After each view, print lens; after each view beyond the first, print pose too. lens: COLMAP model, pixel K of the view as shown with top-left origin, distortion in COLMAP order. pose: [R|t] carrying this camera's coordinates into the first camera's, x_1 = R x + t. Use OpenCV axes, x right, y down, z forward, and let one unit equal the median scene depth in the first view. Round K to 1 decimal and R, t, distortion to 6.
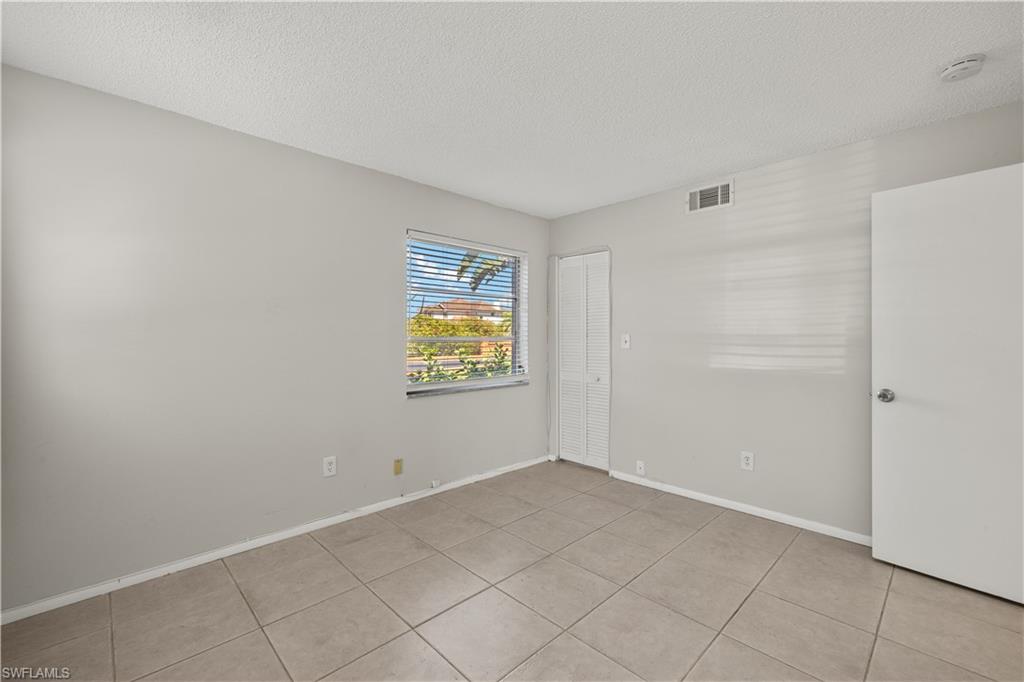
lens RADIAL K [[432.7, 0, 507.1], [0, 432.7, 343.1], [0, 0, 1]] dist [0.001995, -0.000691]
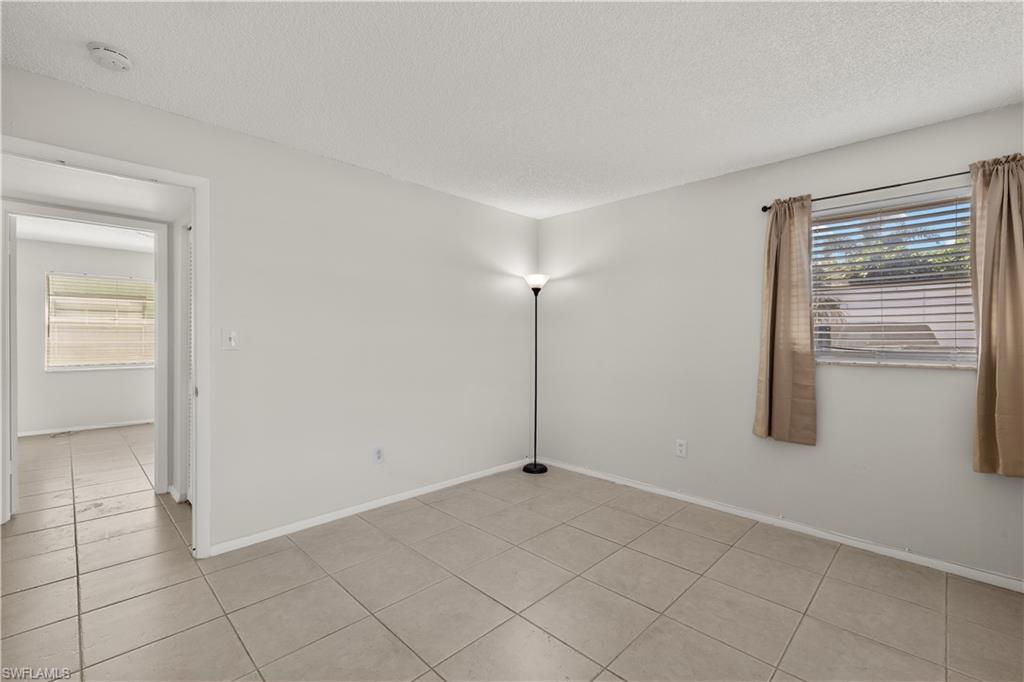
lens RADIAL K [[432.7, 0, 514.7], [0, 432.7, 345.4], [0, 0, 1]] dist [0.001995, -0.000691]
pose [[-0.999650, -0.010448, -0.024309, 0.106714], [-0.011039, 0.999644, 0.024308, -0.011692], [0.024047, 0.024567, -0.999409, 1.246529]]
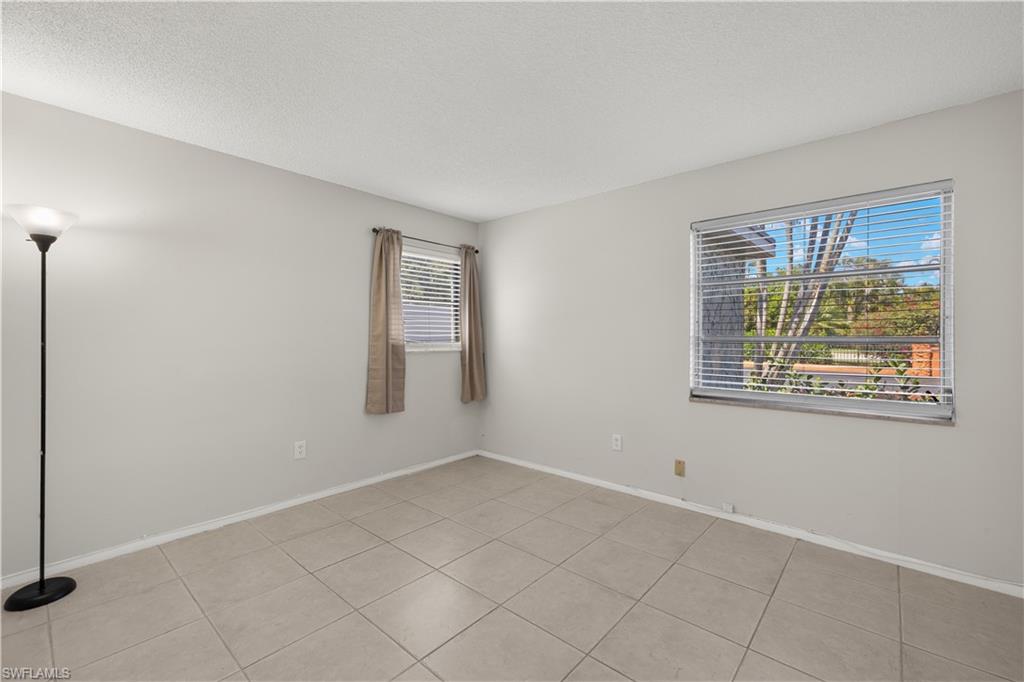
lens RADIAL K [[432.7, 0, 505.4], [0, 432.7, 335.8], [0, 0, 1]] dist [0.001995, -0.000691]
pose [[0.064919, -0.002406, -0.997888, 0.750796], [-0.013254, 0.999907, -0.003274, -0.007655], [0.997802, 0.013439, 0.064881, 0.570415]]
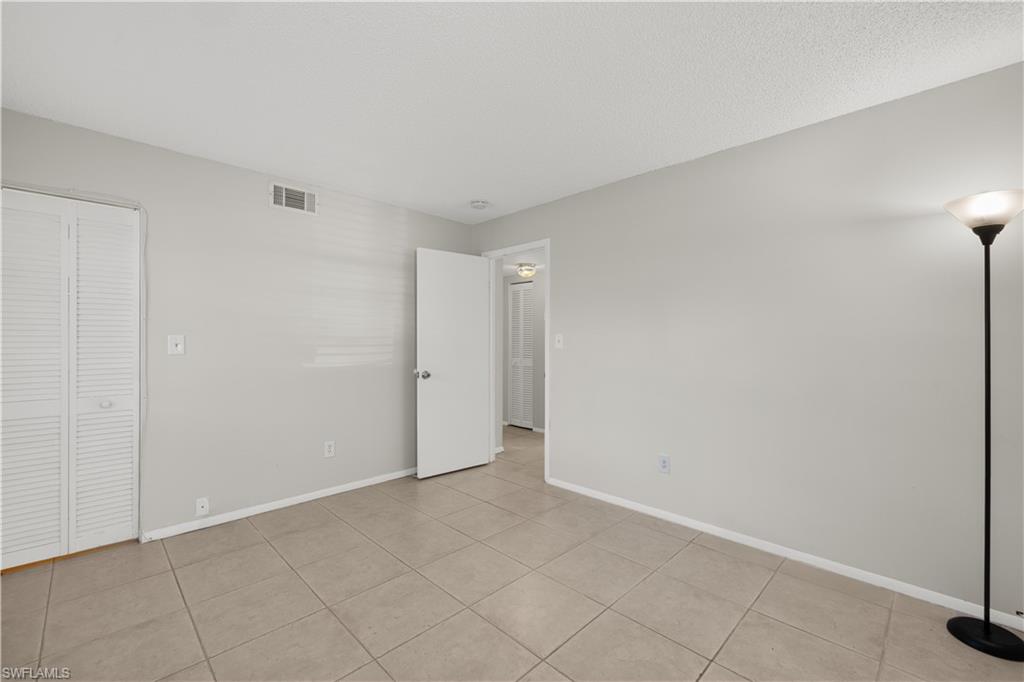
lens RADIAL K [[432.7, 0, 516.9], [0, 432.7, 344.9], [0, 0, 1]] dist [0.001995, -0.000691]
pose [[-0.025384, -0.017854, 0.999518, -0.584673], [0.010759, 0.999778, 0.018132, -0.013130], [-0.999620, 0.011214, -0.025187, 0.546371]]
